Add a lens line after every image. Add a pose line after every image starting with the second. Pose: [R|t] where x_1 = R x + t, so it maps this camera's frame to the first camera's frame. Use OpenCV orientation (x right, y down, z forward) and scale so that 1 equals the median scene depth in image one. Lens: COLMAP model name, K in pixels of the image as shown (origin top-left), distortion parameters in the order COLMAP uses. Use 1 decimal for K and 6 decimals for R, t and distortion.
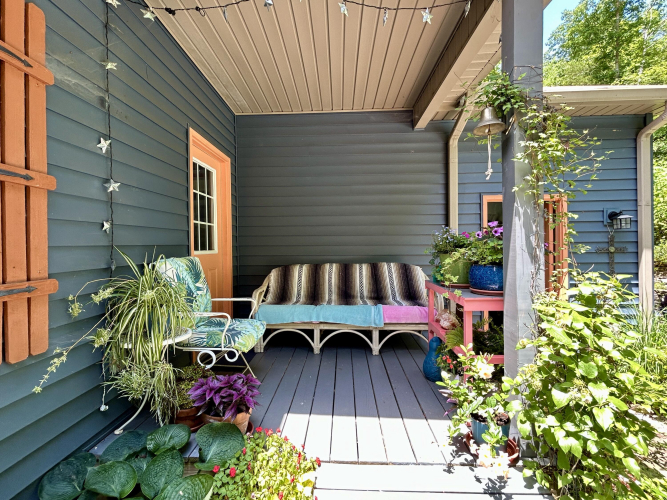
lens RADIAL K [[311.4, 0, 332.0], [0, 311.4, 248.5], [0, 0, 1]] dist [-0.000029, 0.000000]
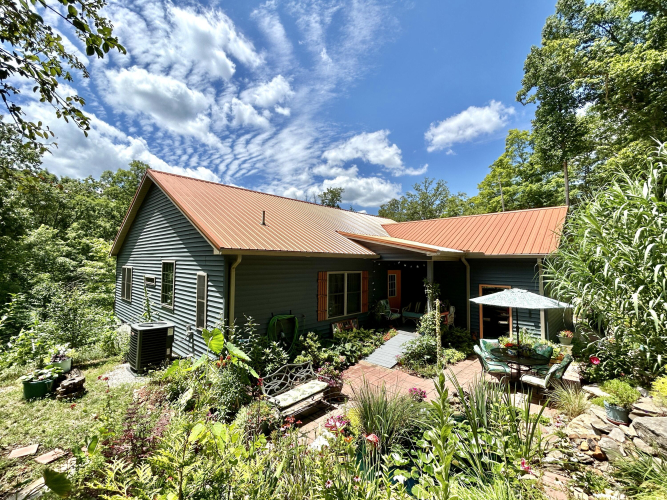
lens RADIAL K [[291.3, 0, 333.8], [0, 291.3, 249.6], [0, 0, 1]] dist [0.000003, 0.000000]
pose [[0.748512, -0.008345, -0.663068, 1.572665], [-0.025844, 0.998794, -0.041745, -0.431139], [0.662617, 0.048383, 0.747394, -2.408903]]
